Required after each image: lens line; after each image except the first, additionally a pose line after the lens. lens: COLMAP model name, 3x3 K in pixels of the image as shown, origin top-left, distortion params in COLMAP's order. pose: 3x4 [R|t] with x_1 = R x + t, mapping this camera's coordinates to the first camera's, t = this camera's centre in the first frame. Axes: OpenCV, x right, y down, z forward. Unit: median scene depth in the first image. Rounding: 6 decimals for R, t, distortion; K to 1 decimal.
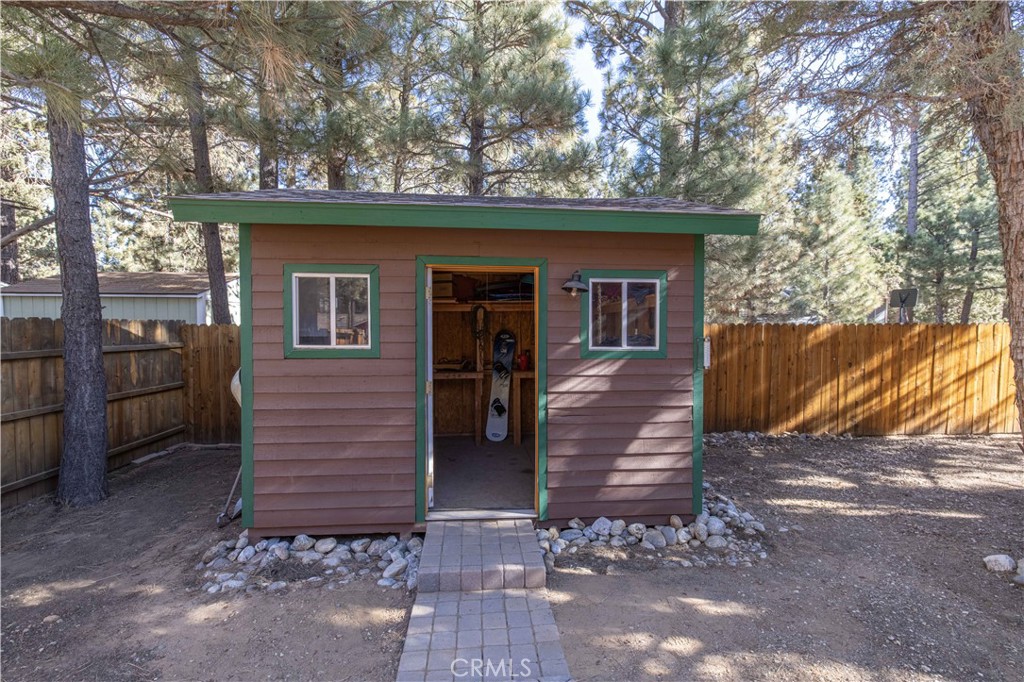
lens RADIAL K [[445.7, 0, 512.0], [0, 445.7, 341.0], [0, 0, 1]] dist [0.000372, 0.000511]
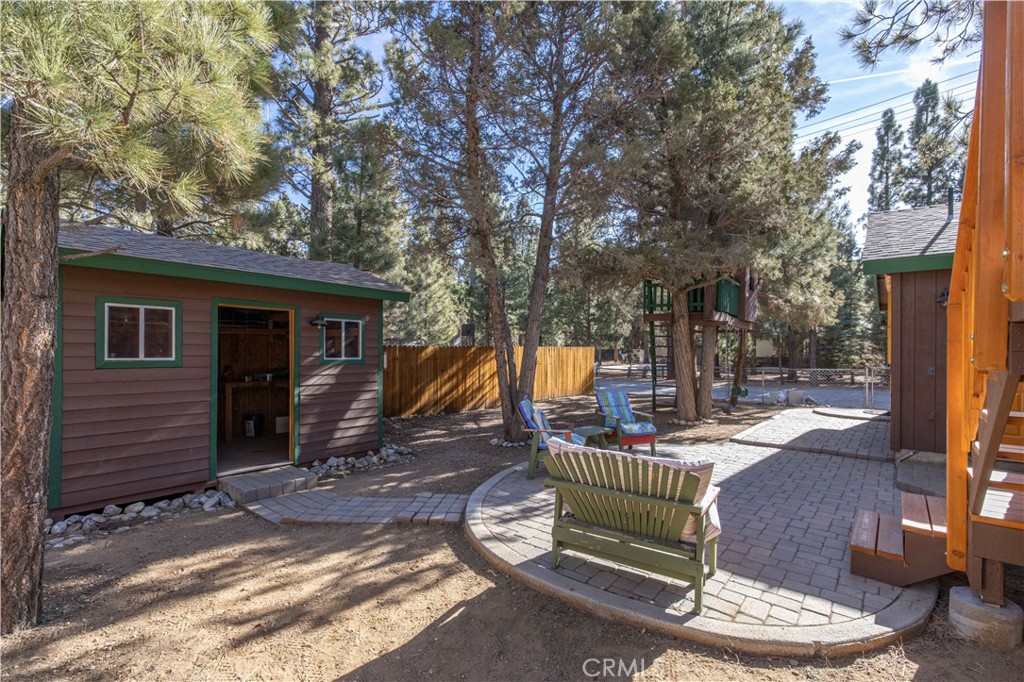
lens RADIAL K [[459.3, 0, 512.0], [0, 459.3, 341.0], [0, 0, 1]] dist [-0.001639, 0.000060]
pose [[0.690070, 0.017059, 0.723542, -0.593060], [0.018713, 0.998967, -0.041401, 0.033946], [-0.723501, 0.042109, 0.689038, -0.723161]]
